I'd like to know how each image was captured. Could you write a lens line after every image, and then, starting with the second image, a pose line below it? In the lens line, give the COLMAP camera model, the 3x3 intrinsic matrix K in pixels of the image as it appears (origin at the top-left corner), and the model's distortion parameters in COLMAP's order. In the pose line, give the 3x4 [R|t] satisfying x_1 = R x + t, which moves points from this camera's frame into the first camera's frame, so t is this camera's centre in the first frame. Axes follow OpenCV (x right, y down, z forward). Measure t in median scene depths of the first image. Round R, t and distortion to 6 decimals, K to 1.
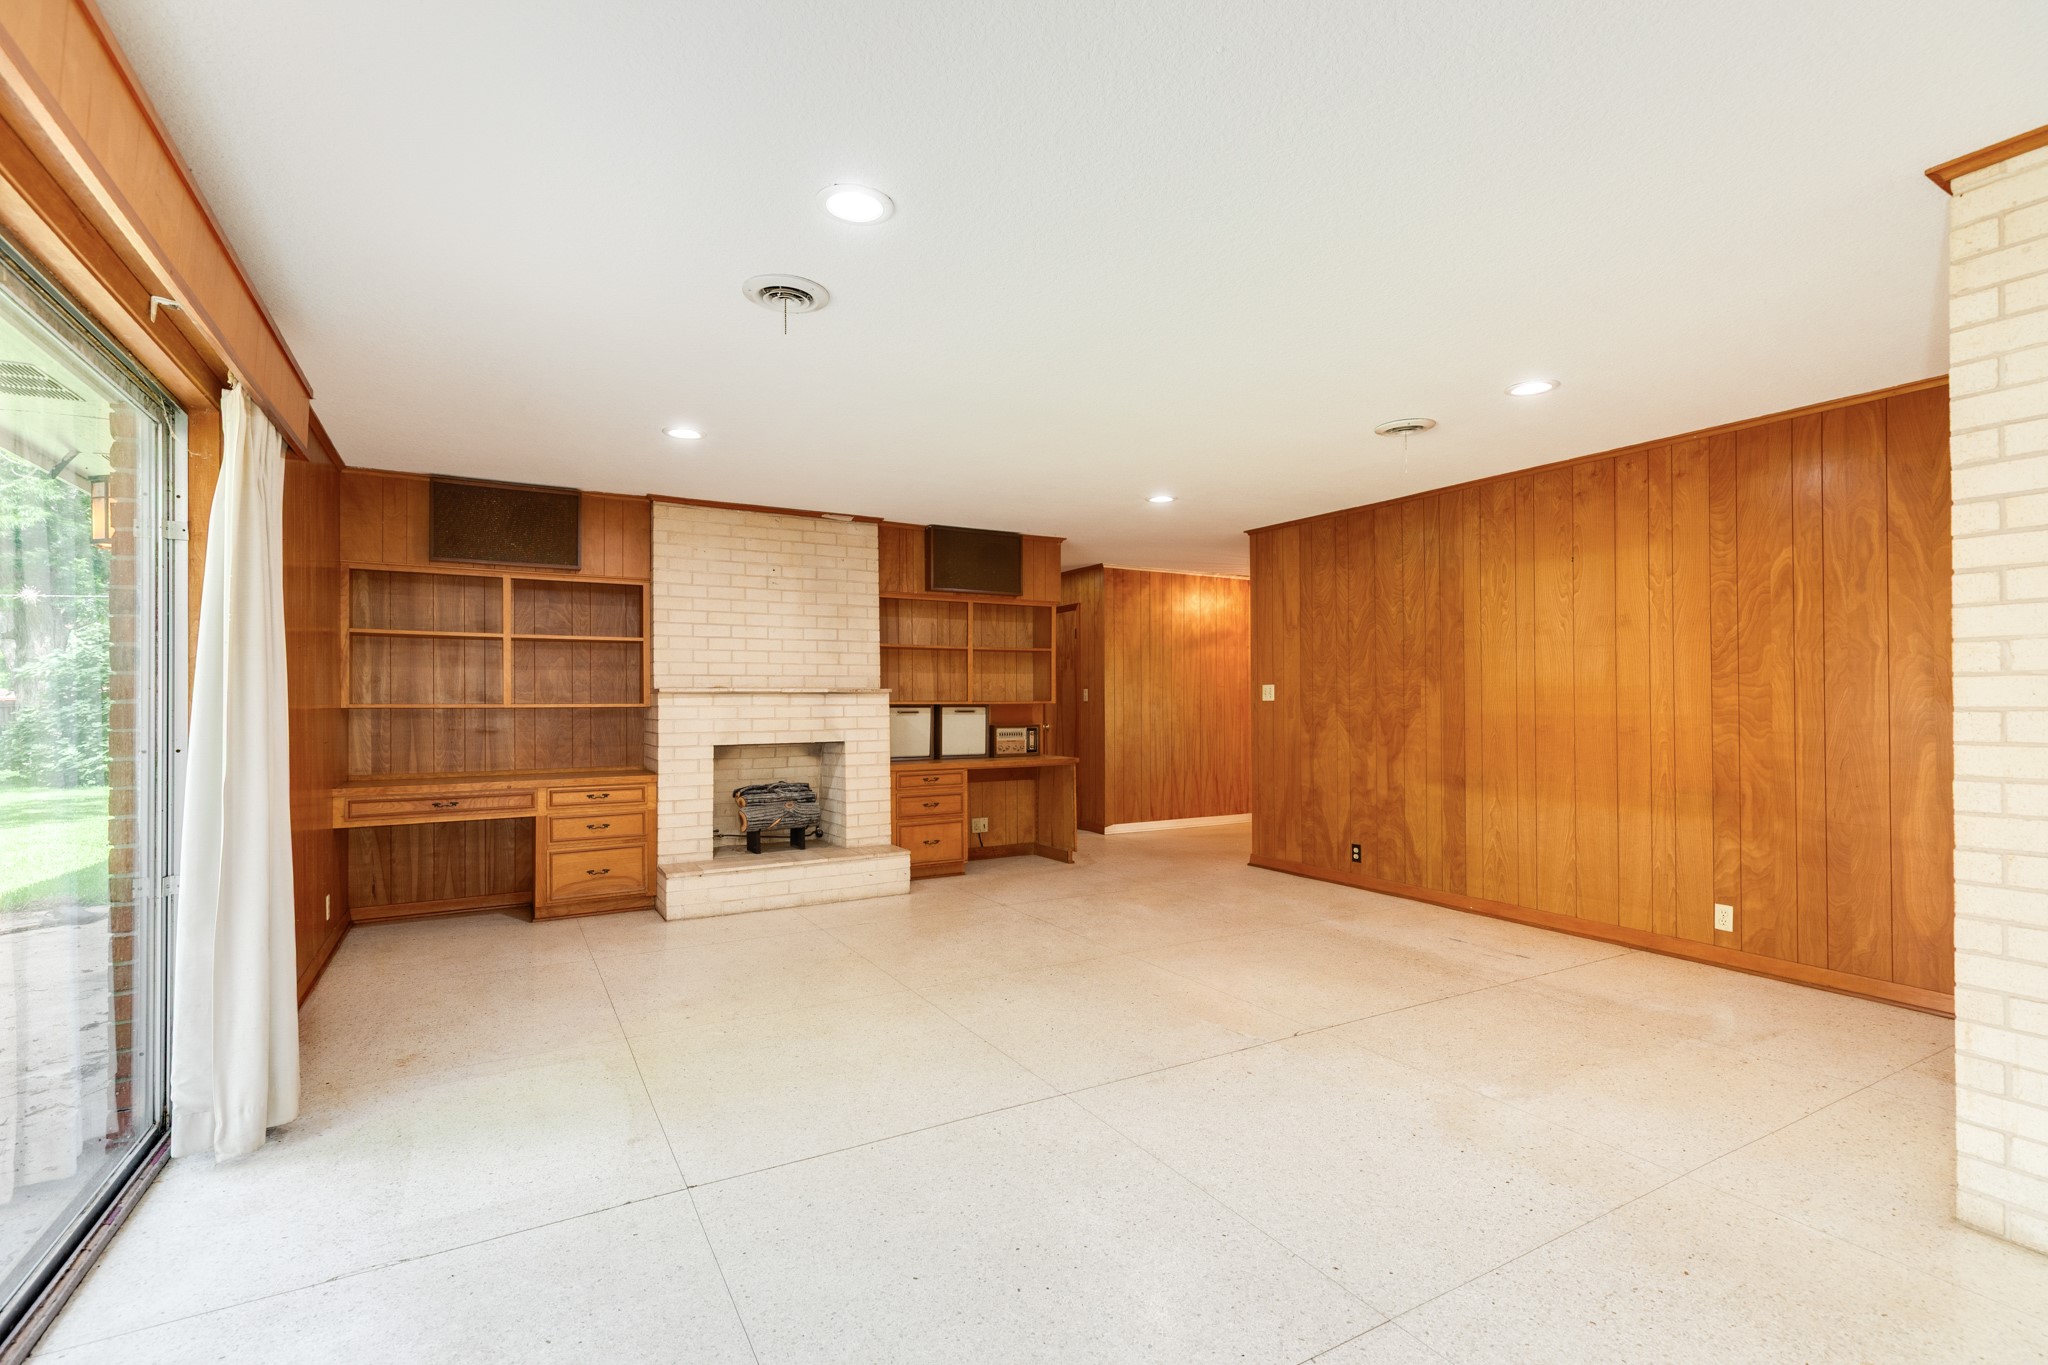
lens RADIAL K [[920.0, 0, 1029.0], [0, 920.0, 687.0], [0, 0, 1]] dist [0.004500, -0.000259]
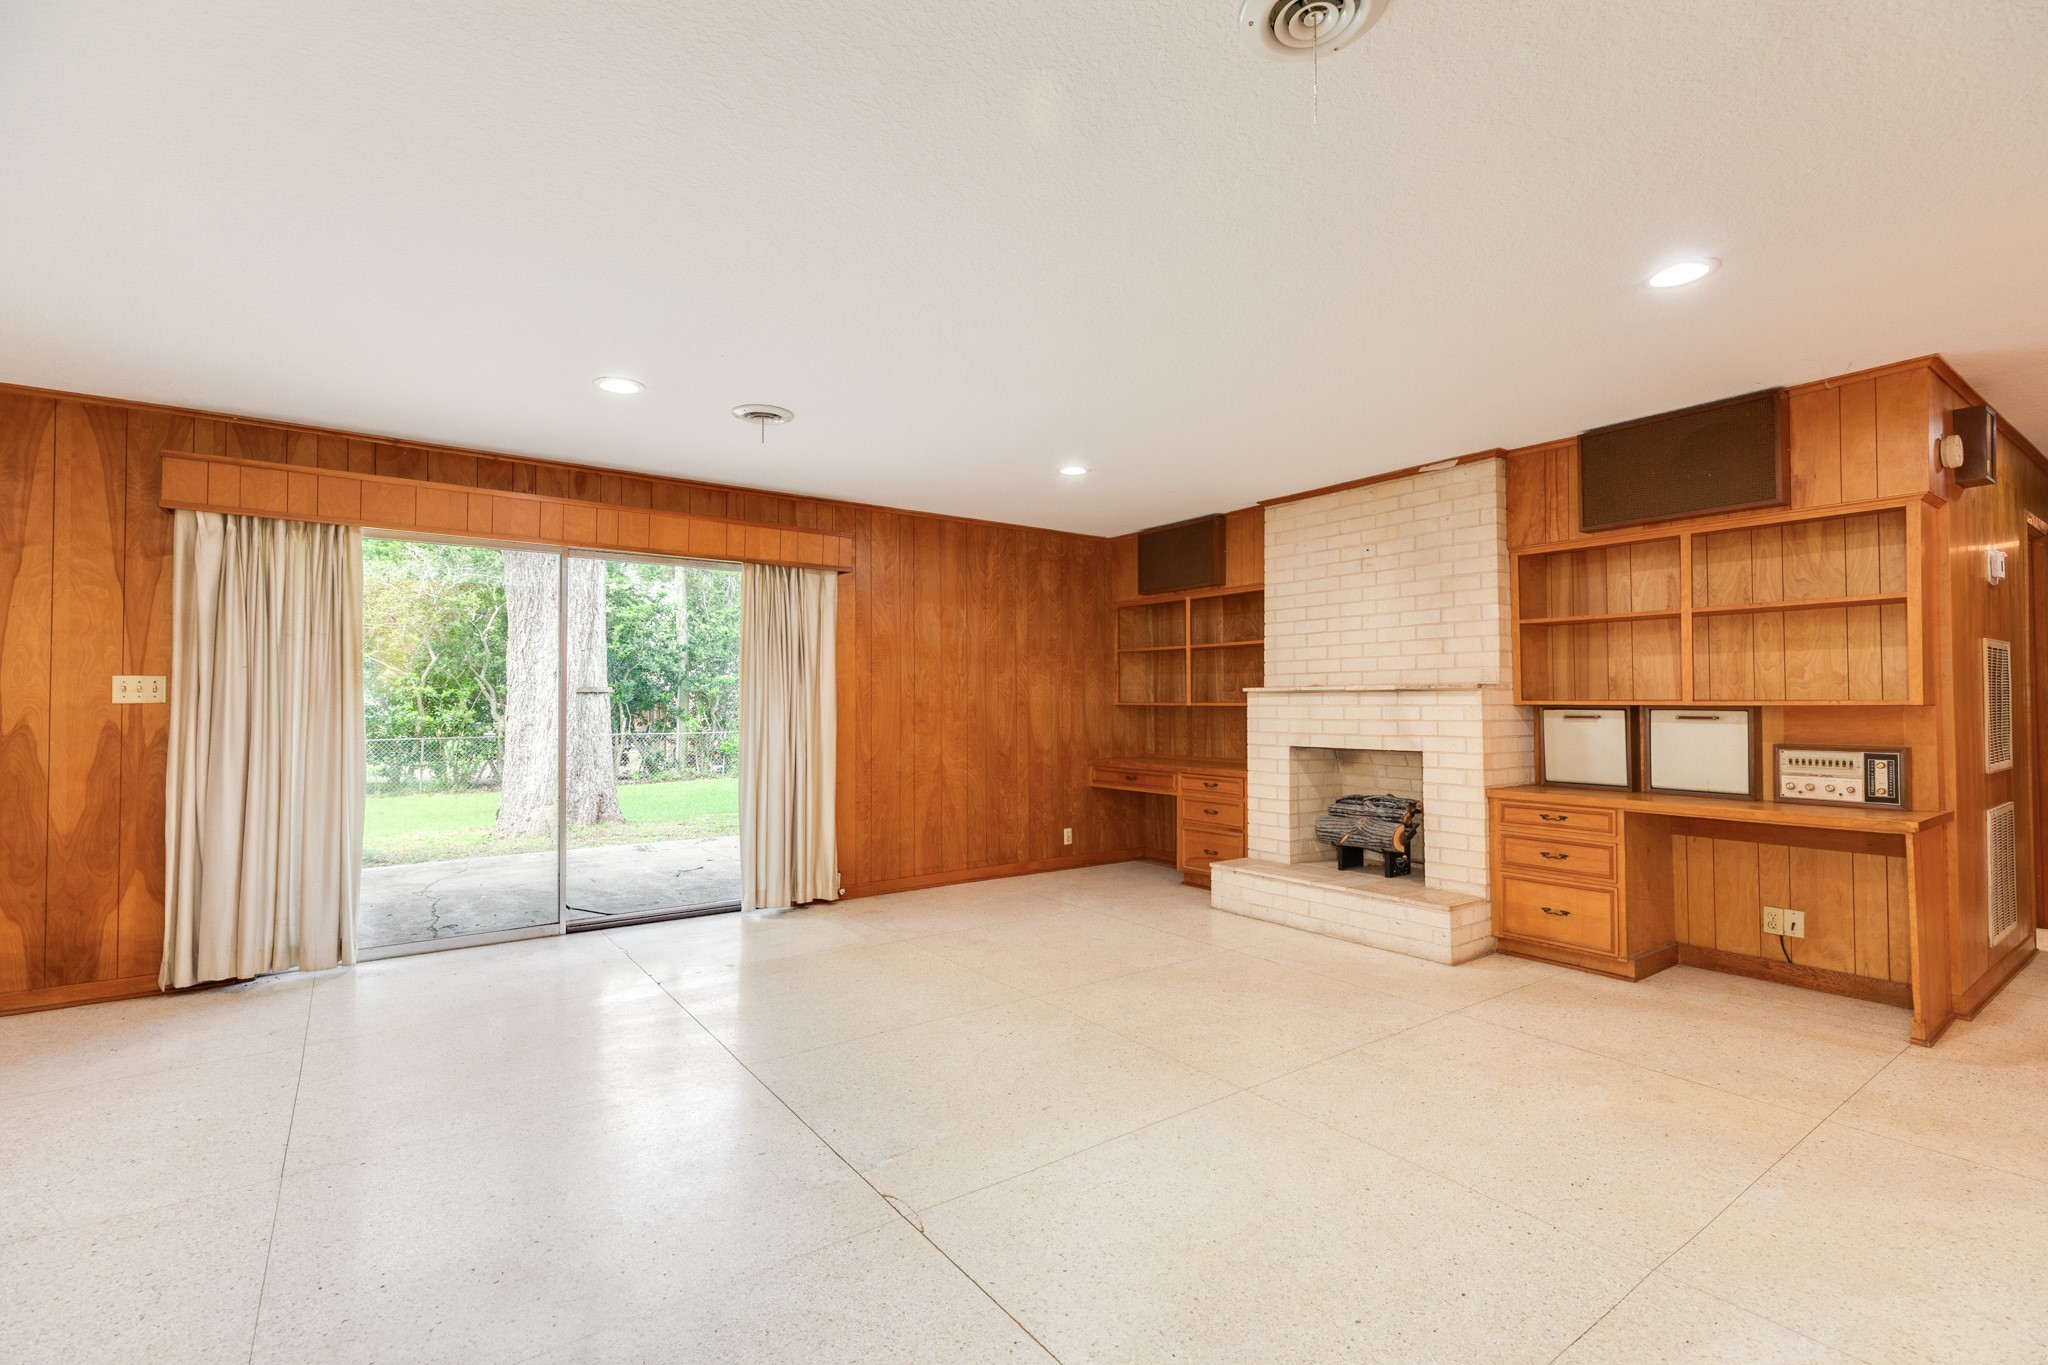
lens RADIAL K [[920.0, 0, 1031.5], [0, 920.0, 689.7], [0, 0, 1]] dist [0.004500, -0.000259]
pose [[0.104739, -0.010625, -0.994443, 0.557222], [0.016183, 0.999829, -0.008978, 0.007996], [0.994368, -0.015152, 0.104893, 0.593506]]
